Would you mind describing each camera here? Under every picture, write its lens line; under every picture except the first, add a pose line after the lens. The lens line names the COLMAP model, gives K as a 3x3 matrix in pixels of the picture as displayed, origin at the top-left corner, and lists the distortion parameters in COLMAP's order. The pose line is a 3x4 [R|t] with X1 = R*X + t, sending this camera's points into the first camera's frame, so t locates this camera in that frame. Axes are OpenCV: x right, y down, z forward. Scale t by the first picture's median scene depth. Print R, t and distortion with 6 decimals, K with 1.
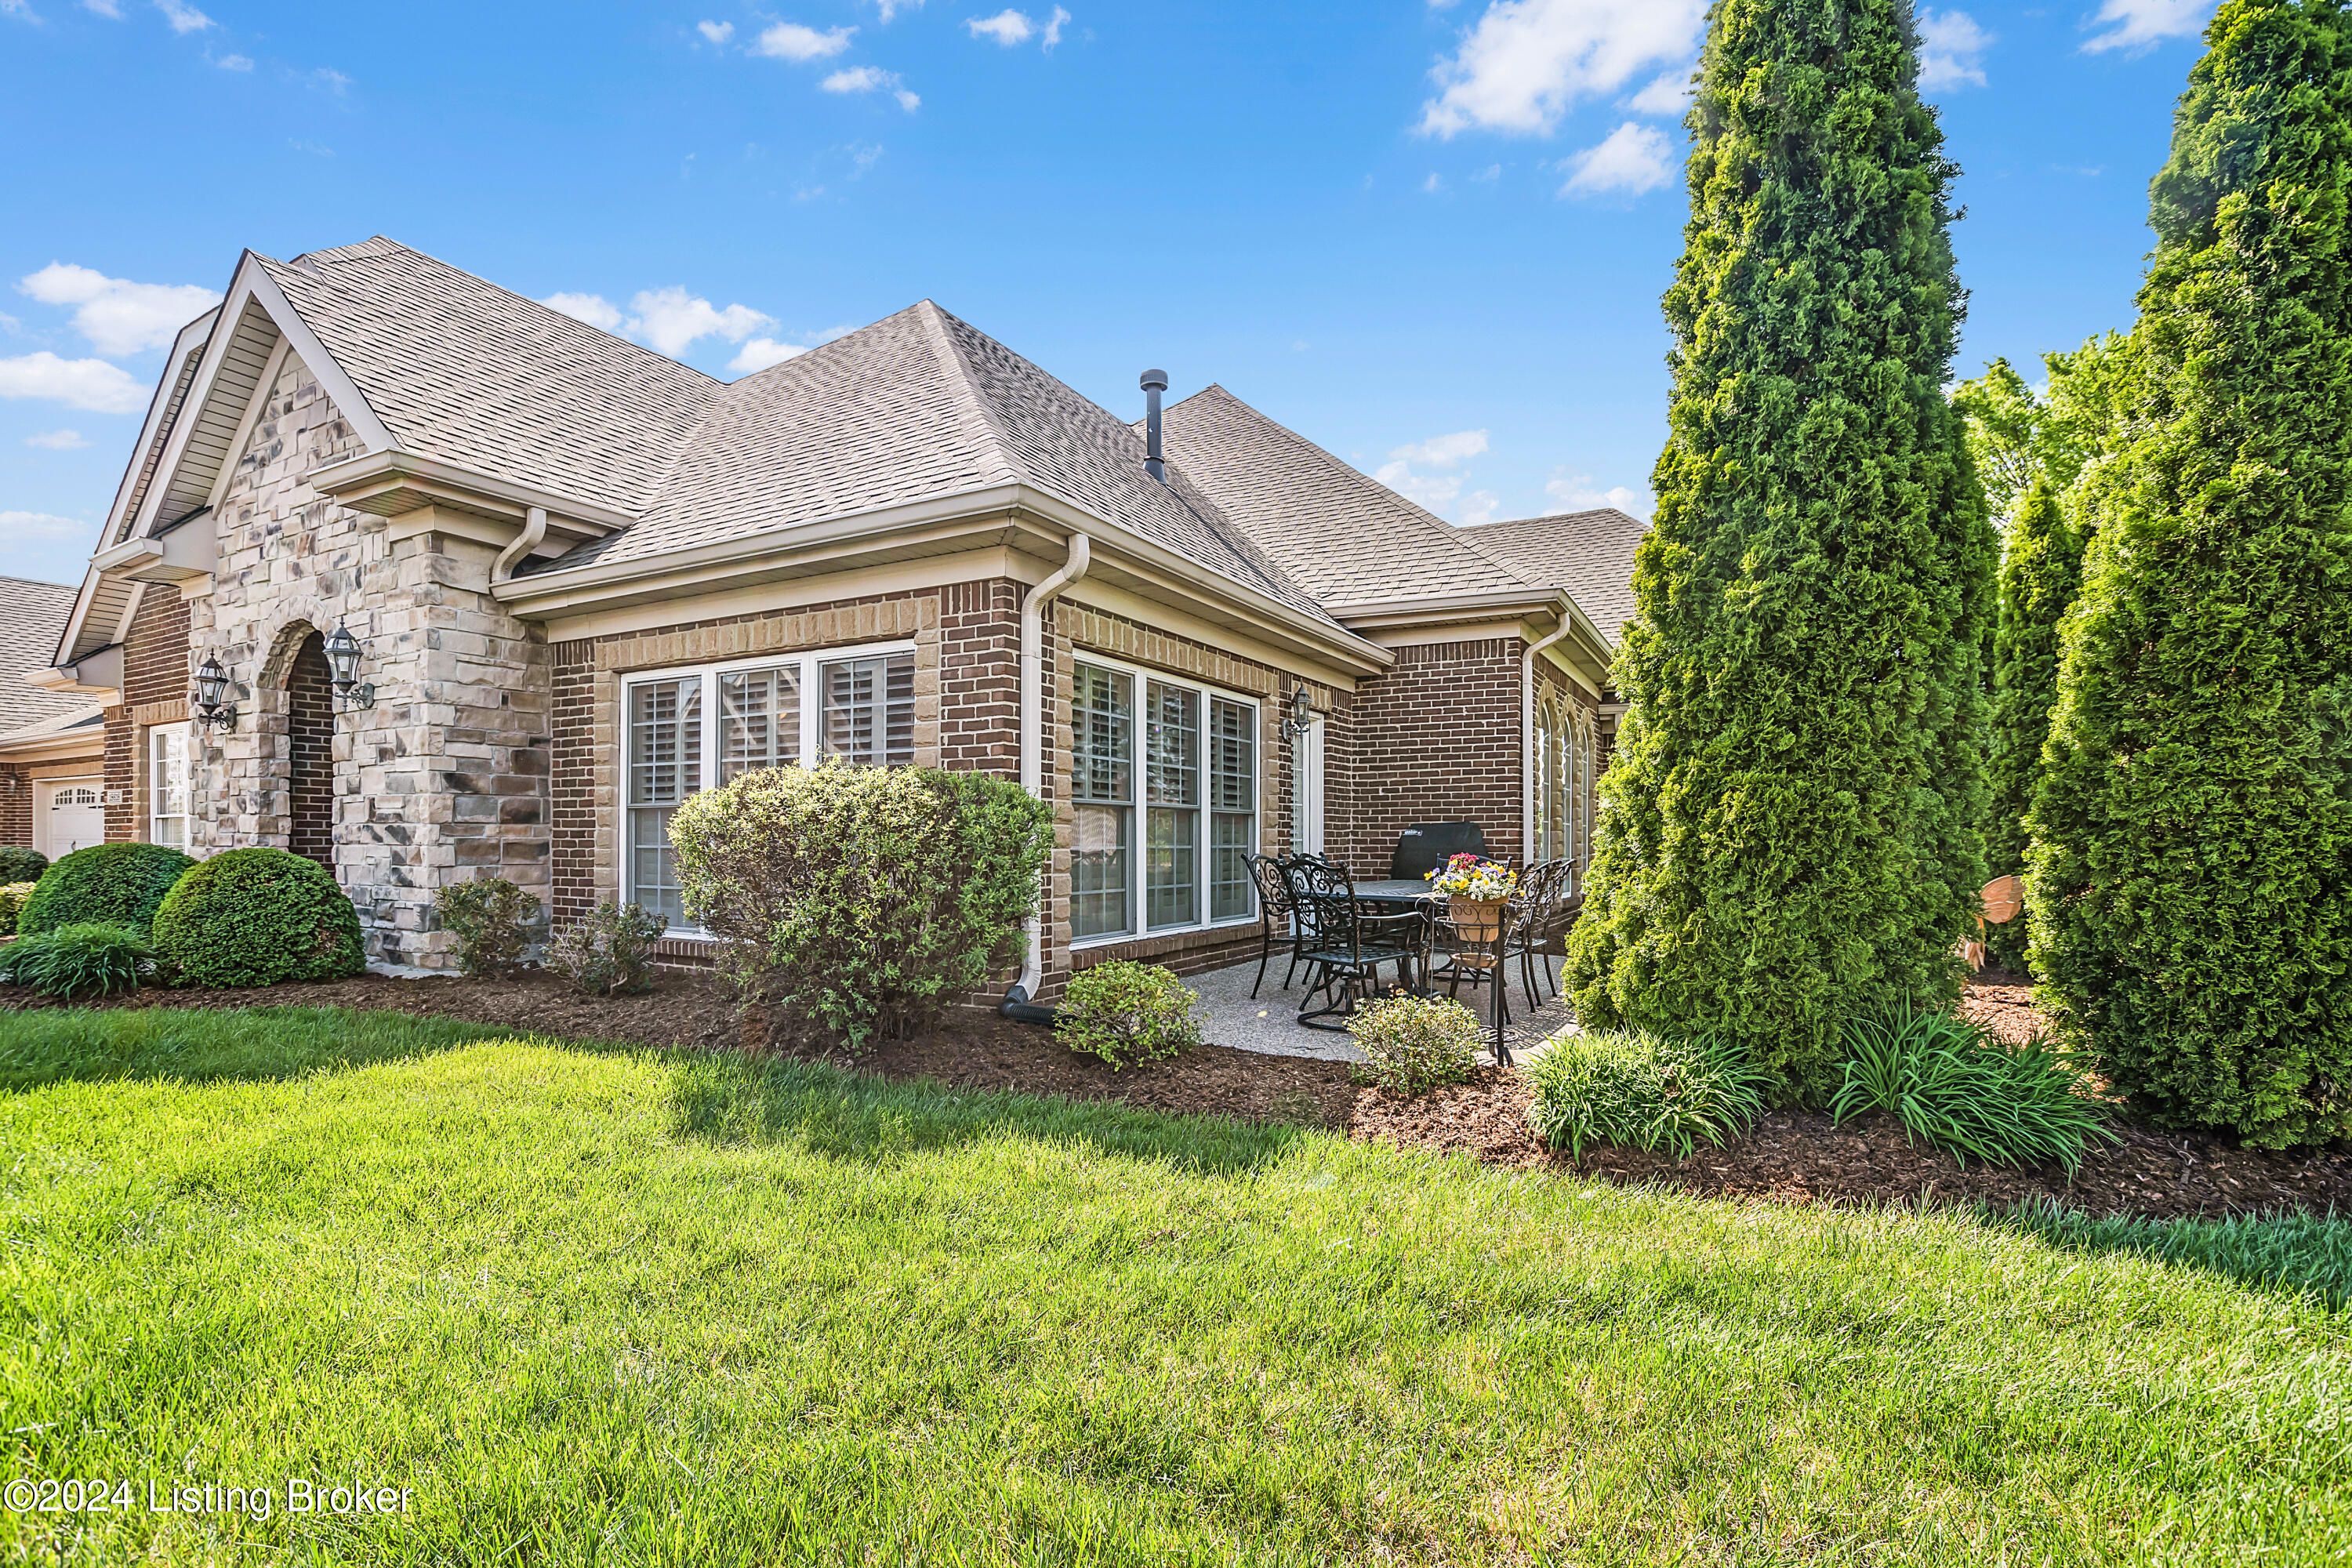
lens RADIAL K [[1096.2, 0, 1176.1], [0, 1096.2, 827.8], [0, 0, 1]] dist [-0.017700, 0.001162]
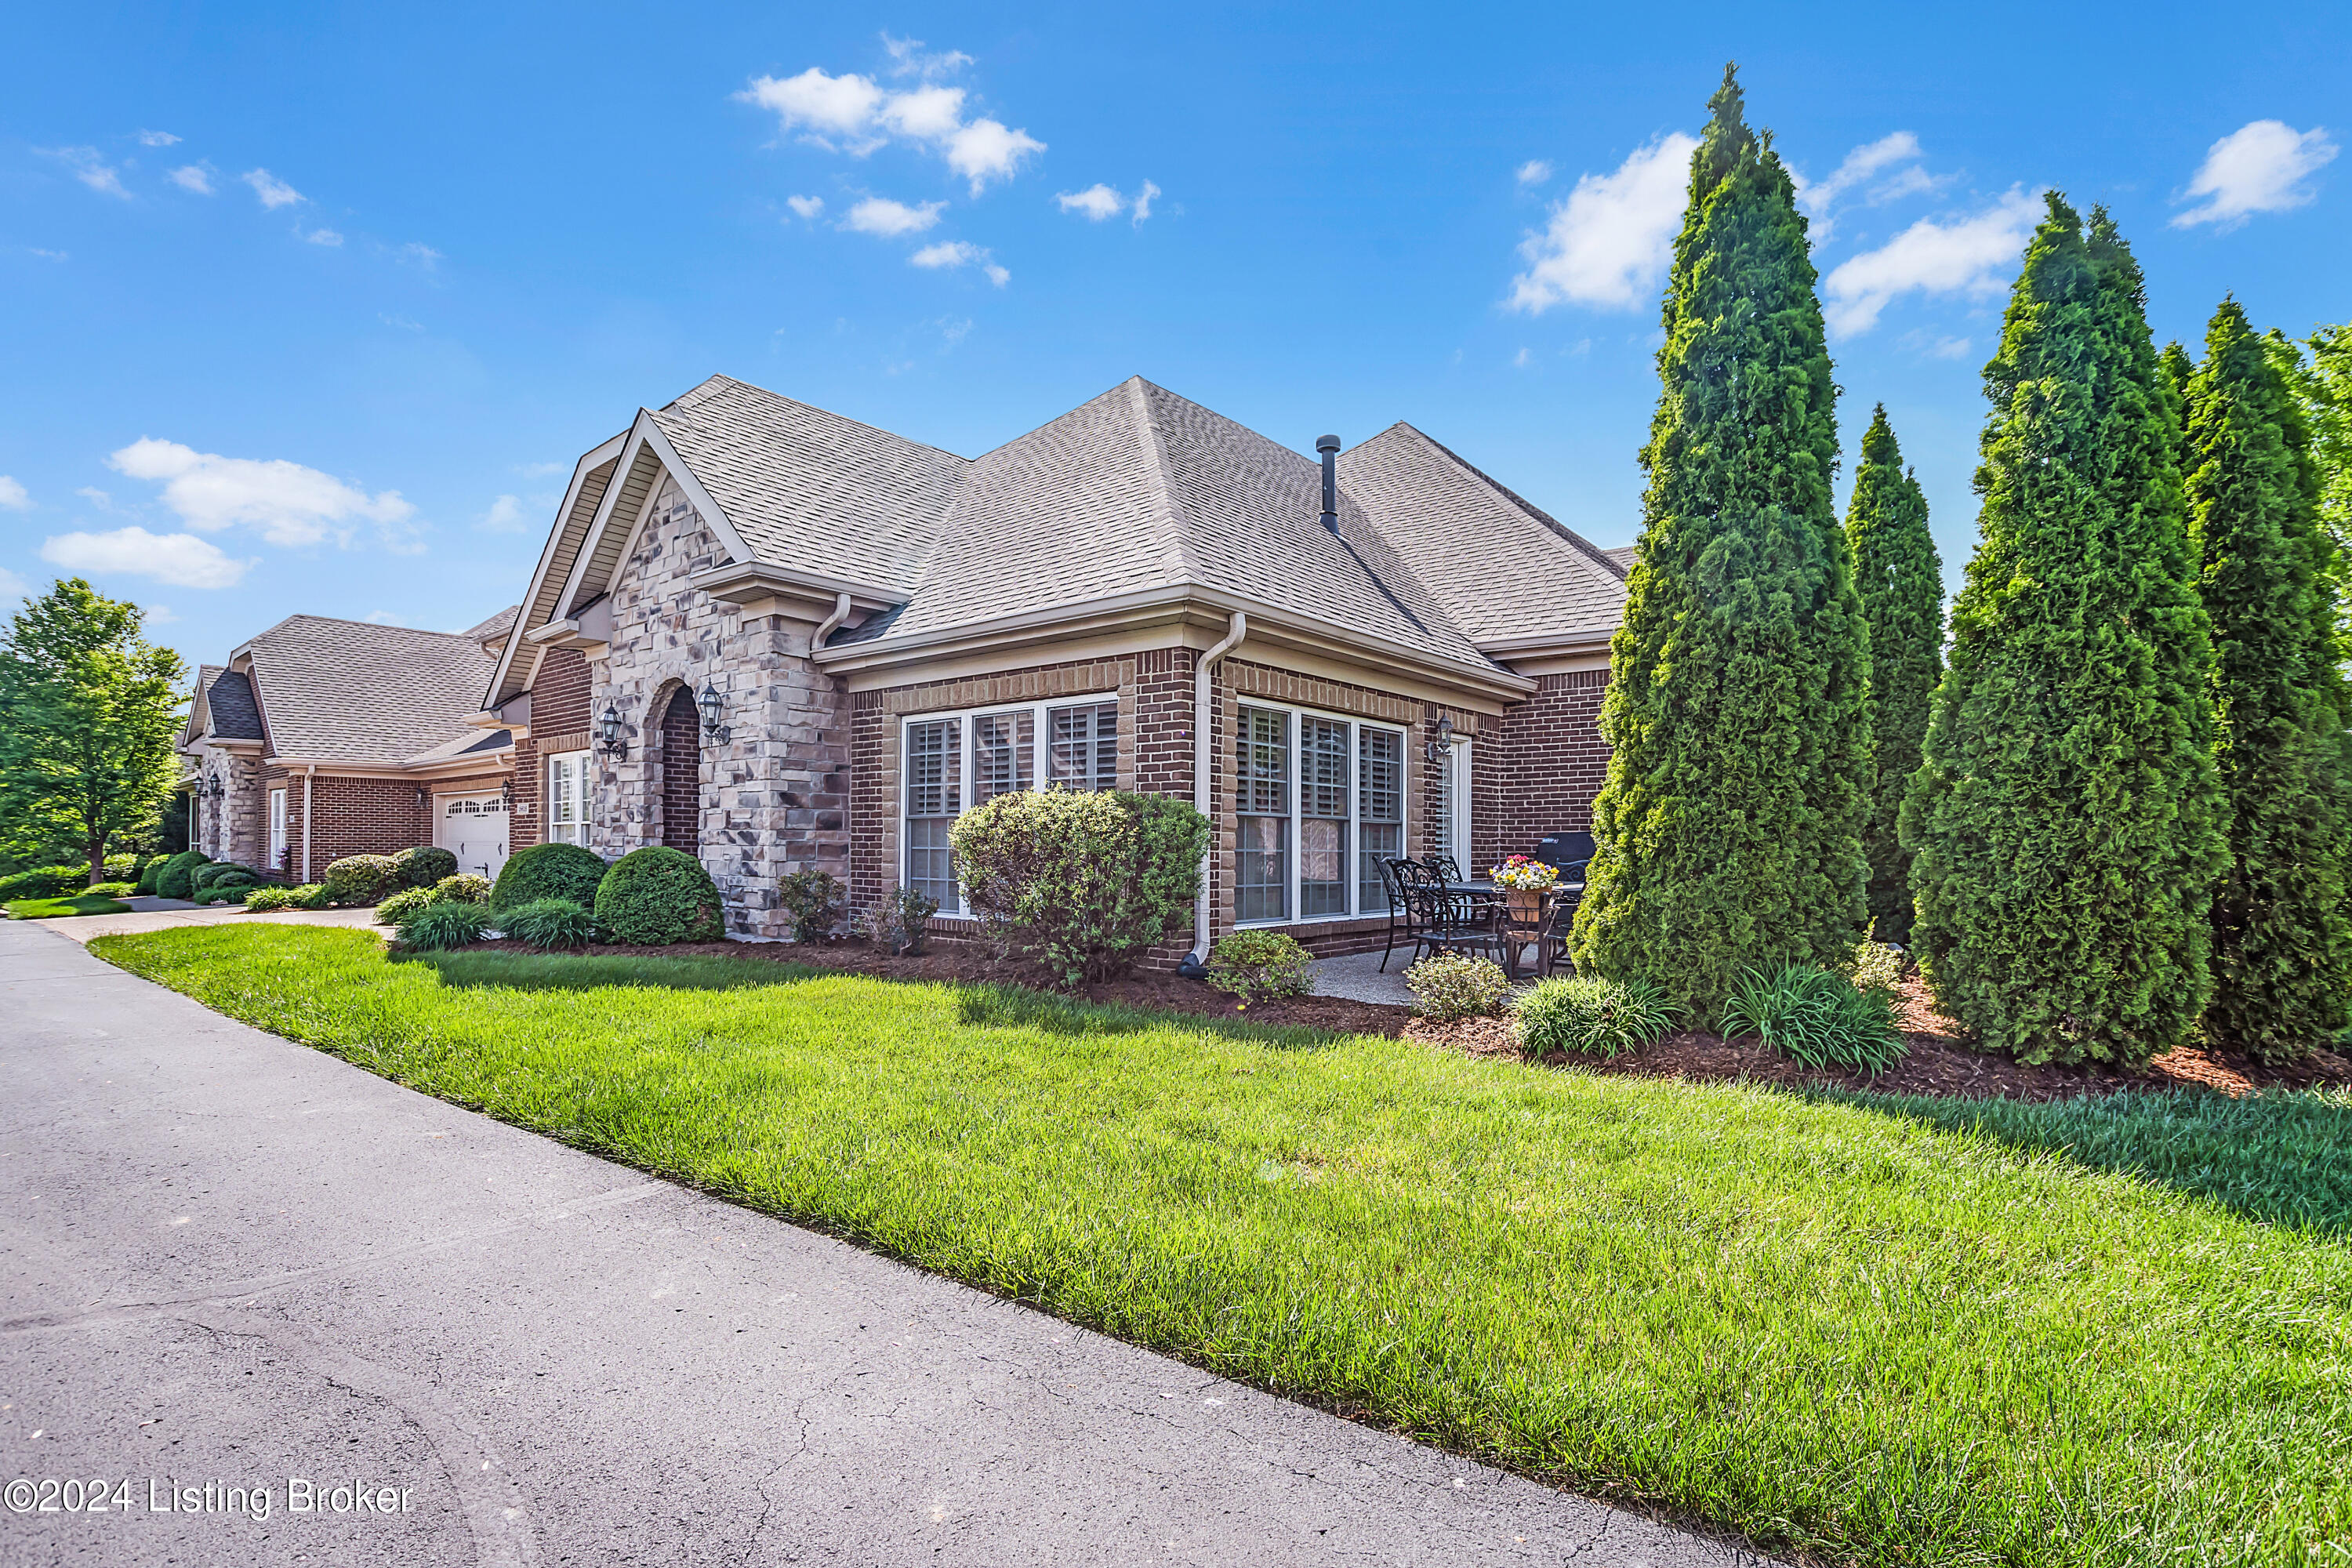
lens RADIAL K [[1110.5, 0, 1185.7], [0, 1110.5, 824.9], [0, 0, 1]] dist [0.000305, 0.000169]
pose [[0.982505, 0.002287, -0.186223, 0.083813], [-0.004285, 0.999938, -0.010325, 0.002166], [0.186188, 0.010942, 0.982453, -0.273699]]
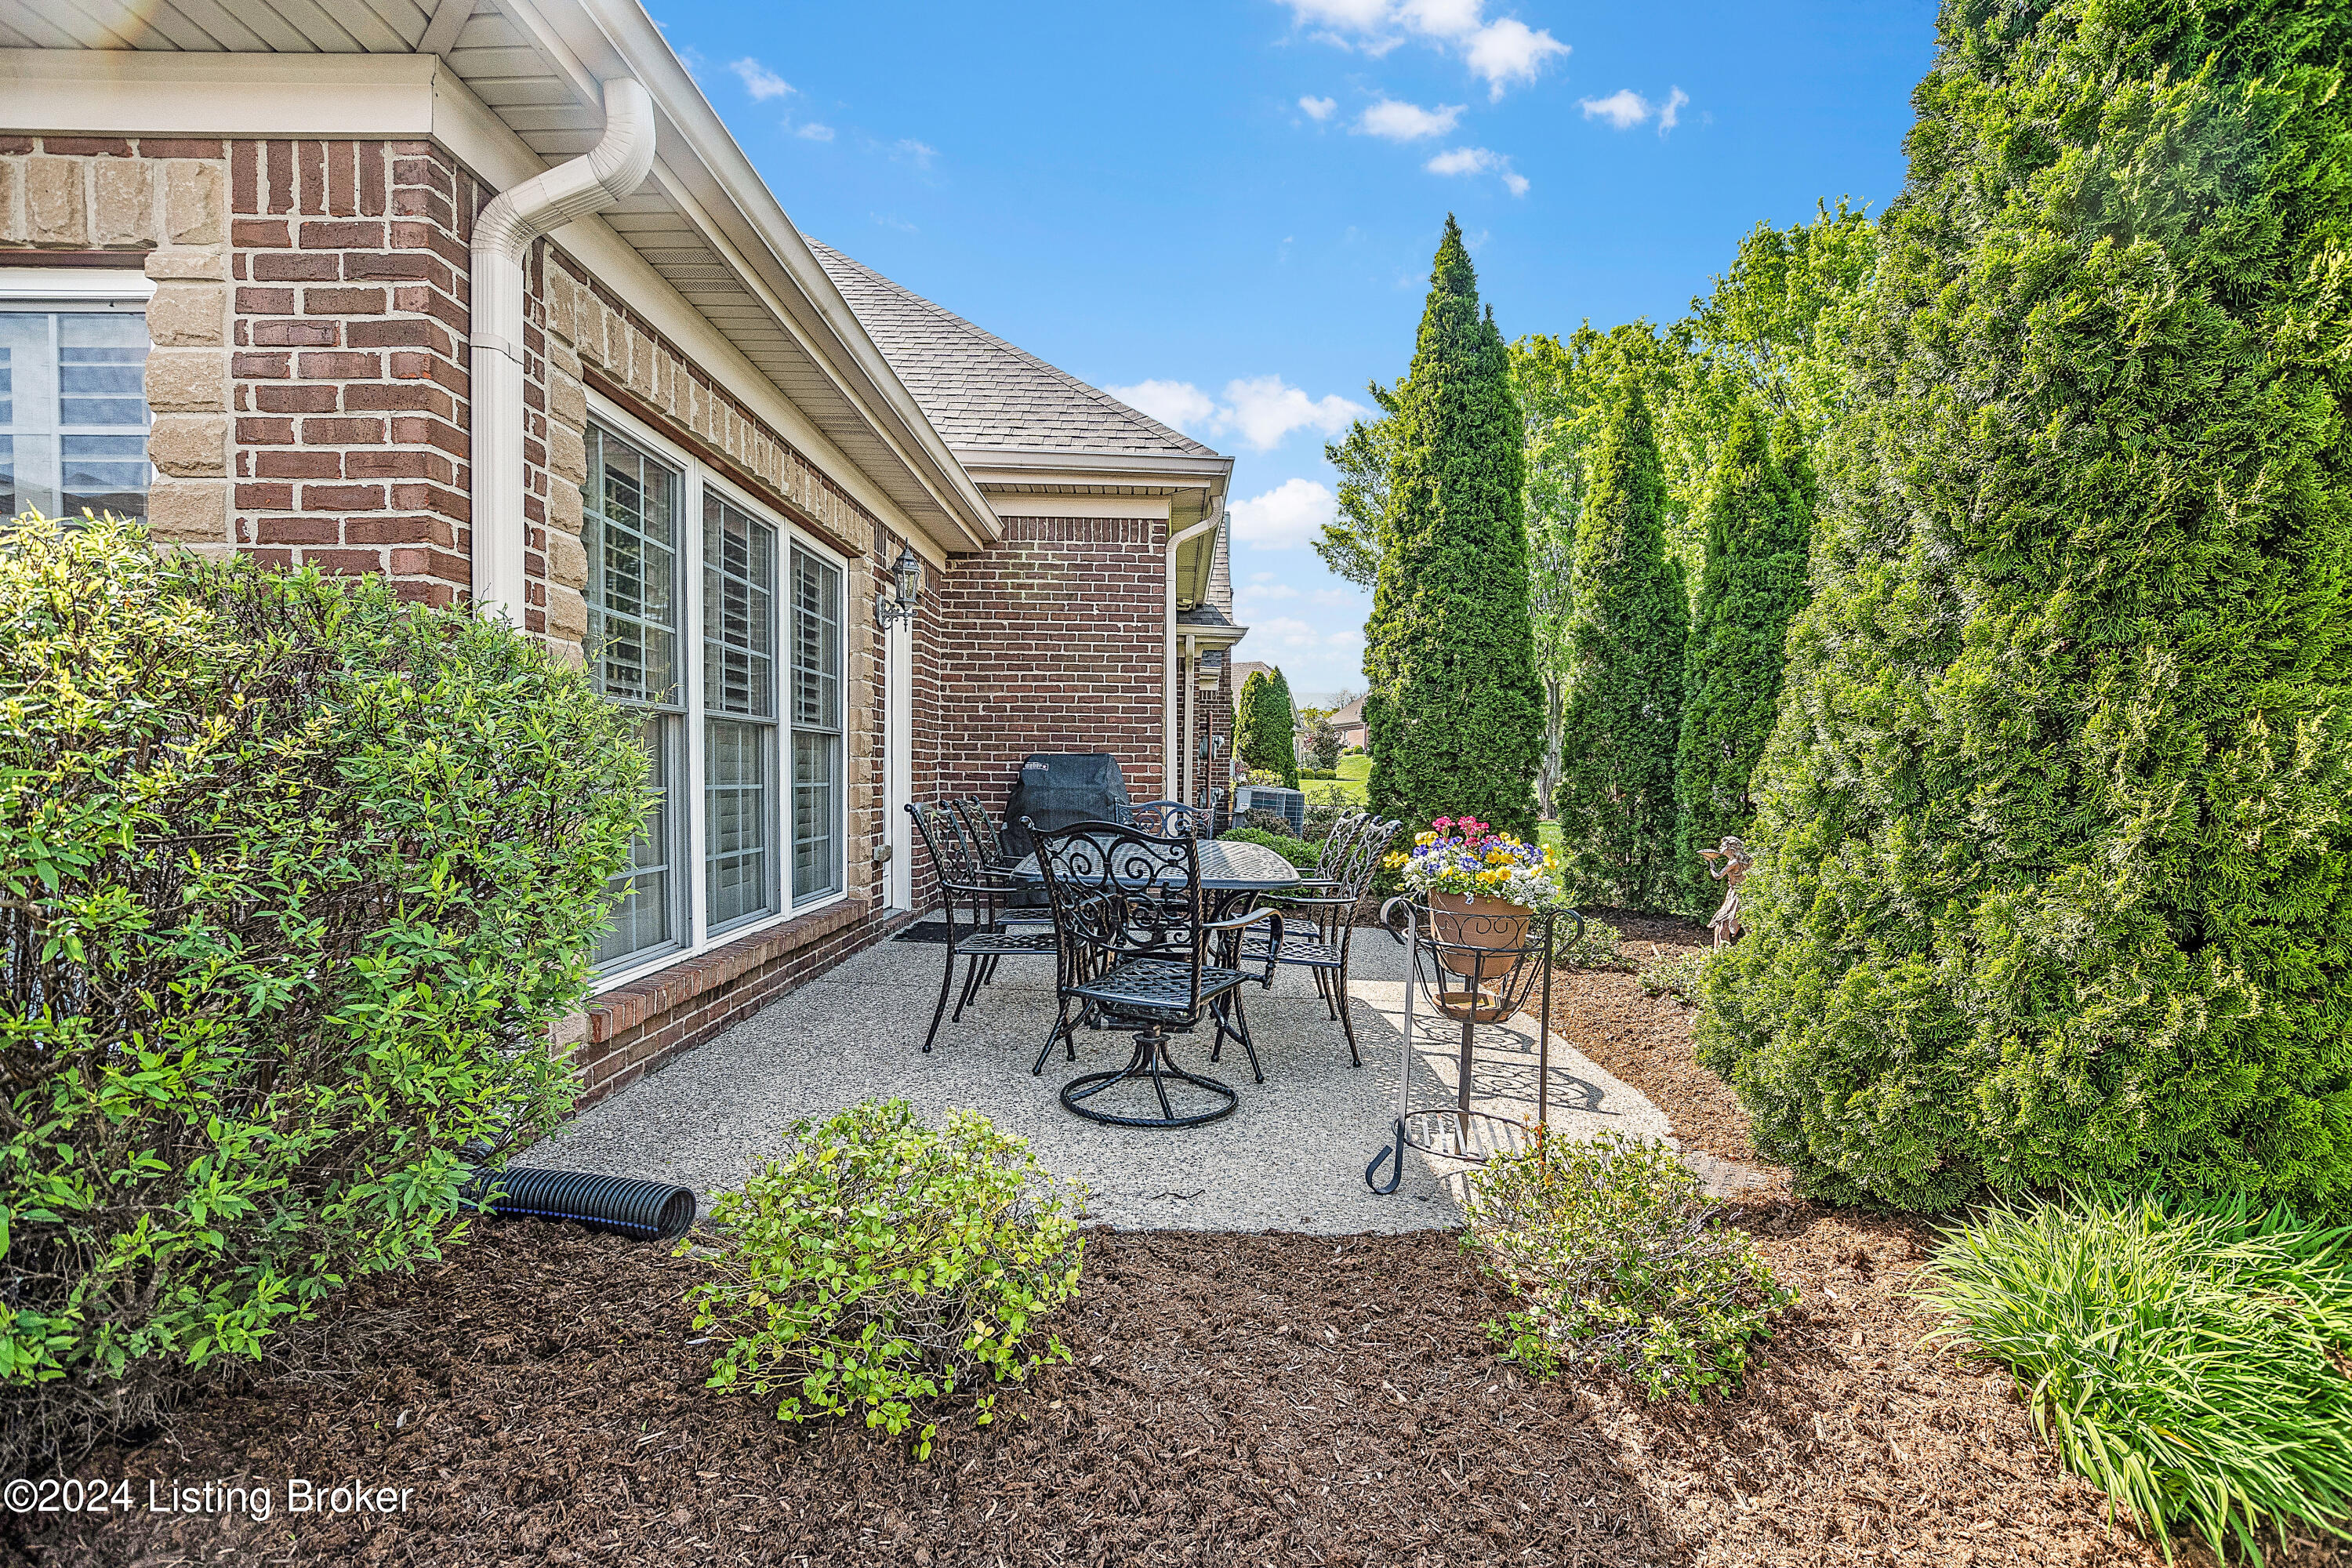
lens RADIAL K [[1096.2, 0, 1176.1], [0, 1096.2, 827.8], [0, 0, 1]] dist [-0.017700, 0.001162]
pose [[0.872777, -0.008095, 0.488052, -0.093913], [-0.024616, 0.997860, 0.060572, -0.001422], [-0.487498, -0.064880, 0.870710, 0.414852]]
